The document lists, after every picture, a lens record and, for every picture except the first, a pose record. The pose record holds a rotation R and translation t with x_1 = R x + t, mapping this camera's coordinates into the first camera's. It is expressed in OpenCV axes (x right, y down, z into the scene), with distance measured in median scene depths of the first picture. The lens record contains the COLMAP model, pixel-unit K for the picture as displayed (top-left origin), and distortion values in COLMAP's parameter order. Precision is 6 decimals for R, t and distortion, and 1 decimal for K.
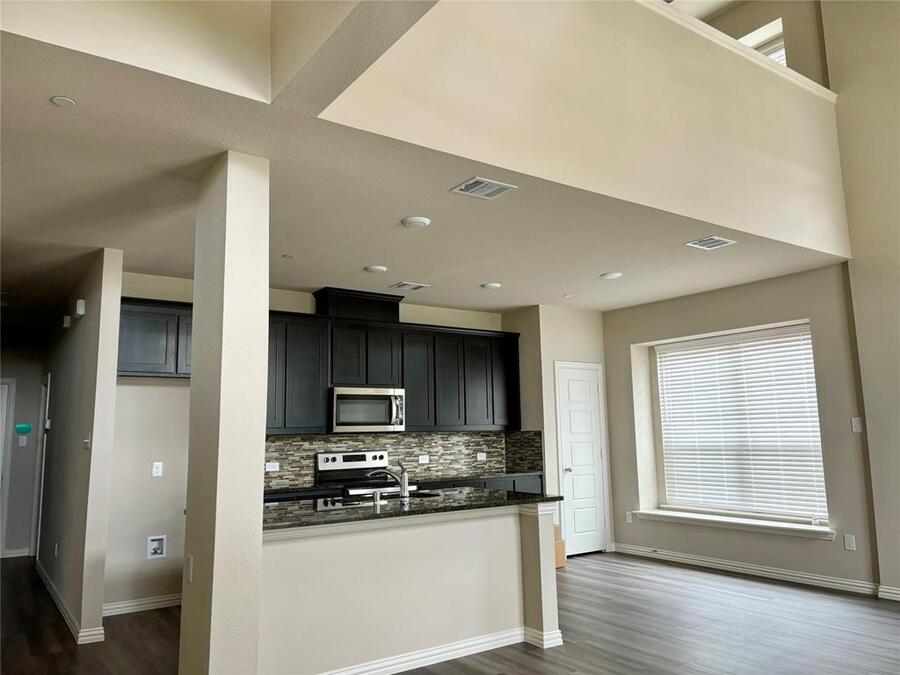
lens RADIAL K [[676.6, 0, 450.0], [0, 676.6, 337.5], [0, 0, 1]] dist [0.061583, -0.054850]
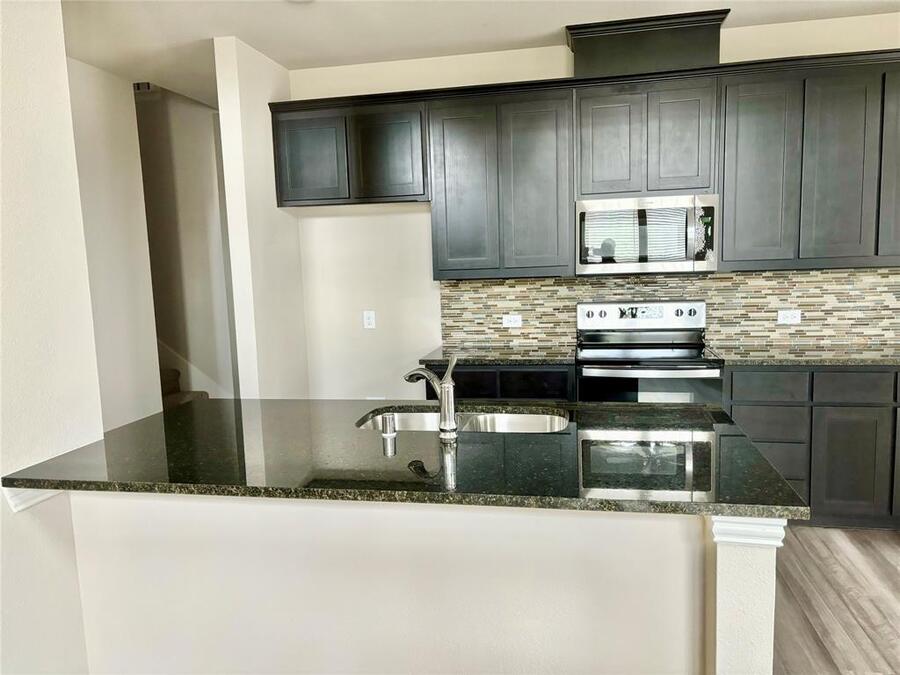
lens RADIAL K [[678.6, 0, 444.5], [0, 678.6, 341.0], [0, 0, 1]] dist [0.021994, -0.004461]
pose [[0.680839, 0.085323, -0.727447, 0.179620], [0.123527, 0.965588, 0.228867, 0.034543], [0.721942, -0.245681, 0.646870, 0.423894]]
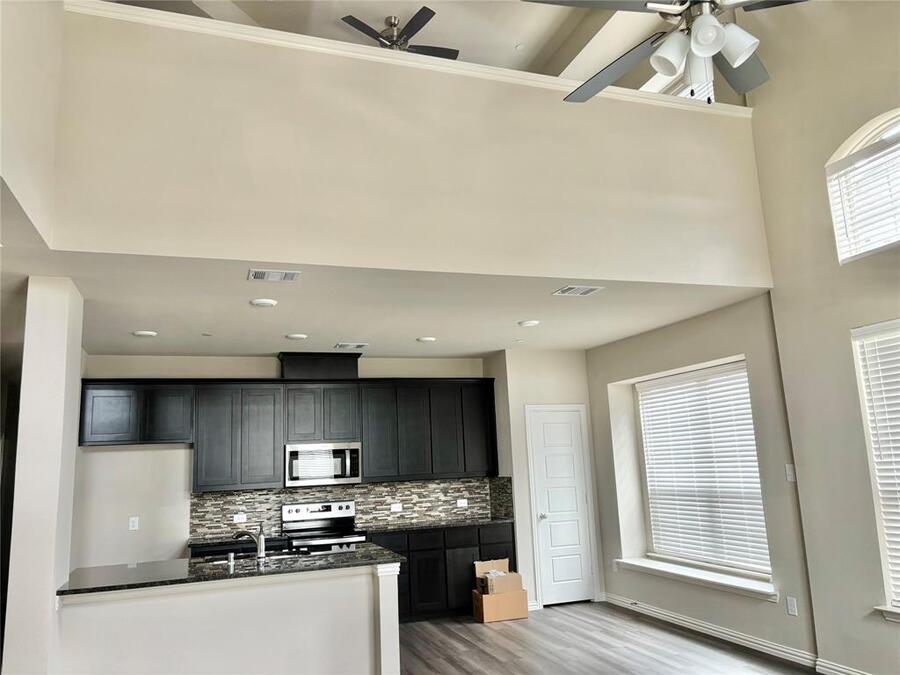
lens RADIAL K [[678.6, 0, 444.5], [0, 678.6, 341.0], [0, 0, 1]] dist [0.021994, -0.004461]
pose [[0.960358, -0.070832, -0.269621, 0.329902], [0.063898, 0.997363, -0.034419, -0.033682], [0.271348, 0.015826, 0.962351, 0.016640]]
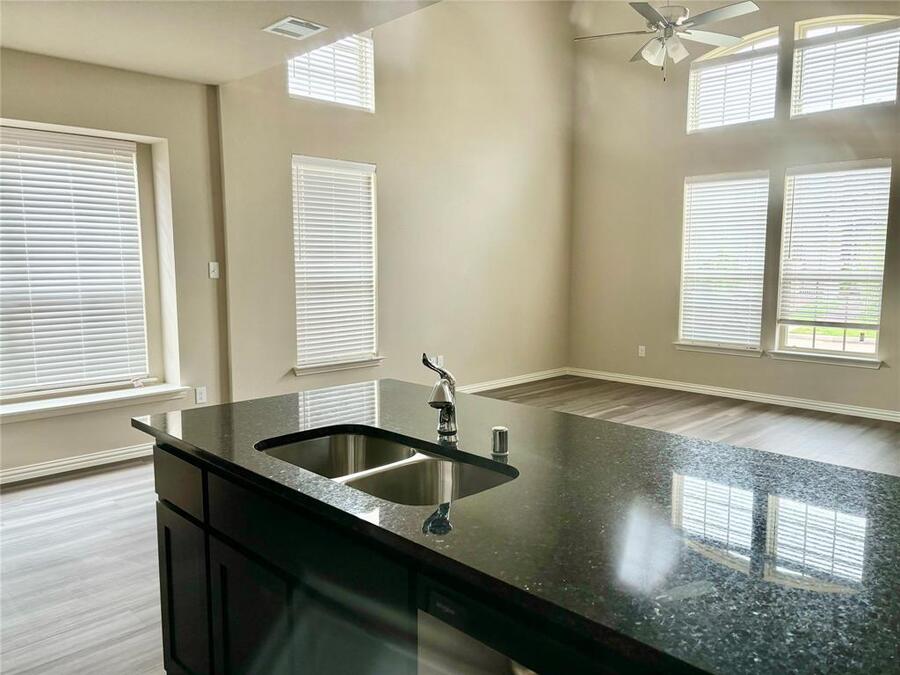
lens RADIAL K [[678.6, 0, 444.5], [0, 678.6, 341.0], [0, 0, 1]] dist [0.021994, -0.004461]
pose [[-0.156129, -0.099141, 0.982749, -0.298298], [-0.134044, 0.987872, 0.078363, 0.085999], [-0.978599, -0.119497, -0.167525, 0.666442]]
